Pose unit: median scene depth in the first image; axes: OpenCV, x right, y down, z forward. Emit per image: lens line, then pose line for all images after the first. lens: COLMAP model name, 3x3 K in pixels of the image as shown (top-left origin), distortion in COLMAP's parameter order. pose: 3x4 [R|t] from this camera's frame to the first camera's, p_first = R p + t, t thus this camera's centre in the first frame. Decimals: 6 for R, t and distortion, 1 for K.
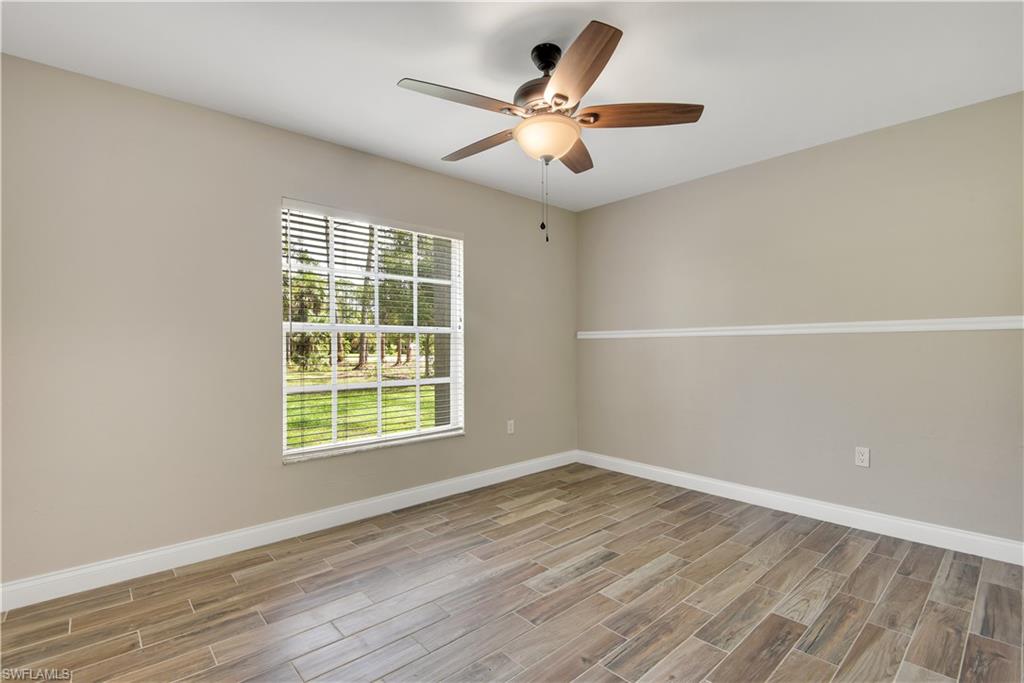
lens RADIAL K [[475.7, 0, 512.9], [0, 475.7, 342.7], [0, 0, 1]] dist [0.020724, -0.024875]
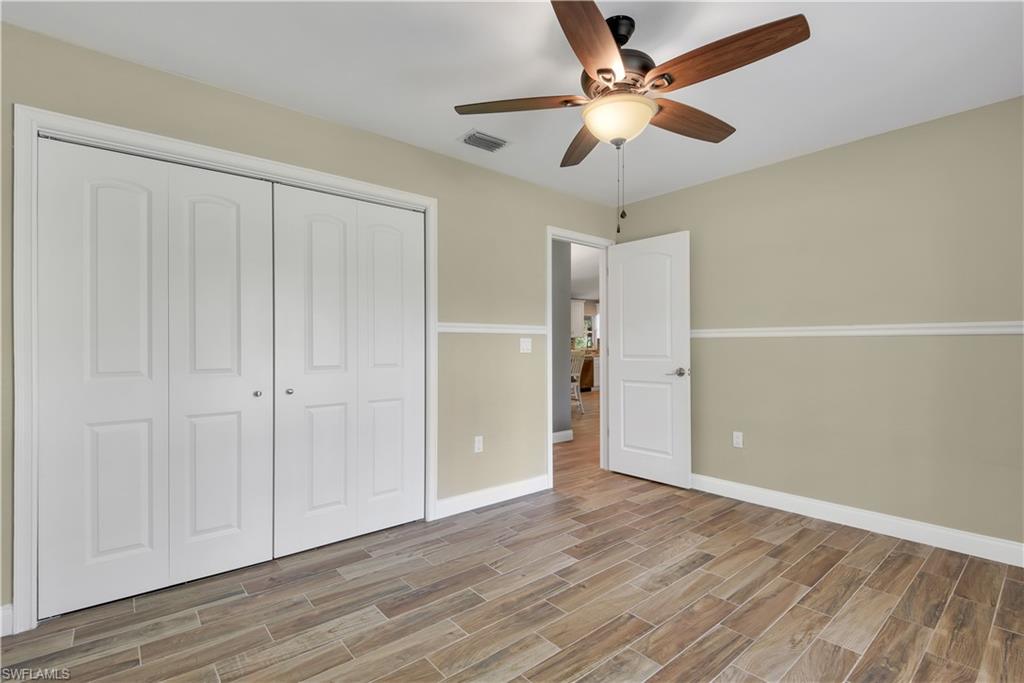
lens RADIAL K [[475.7, 0, 512.9], [0, 475.7, 342.7], [0, 0, 1]] dist [0.020724, -0.024875]
pose [[-0.999462, 0.005833, 0.032279, 0.249176], [0.005219, 0.999804, -0.019072, 0.017617], [-0.032384, -0.018893, -0.999297, 1.951413]]
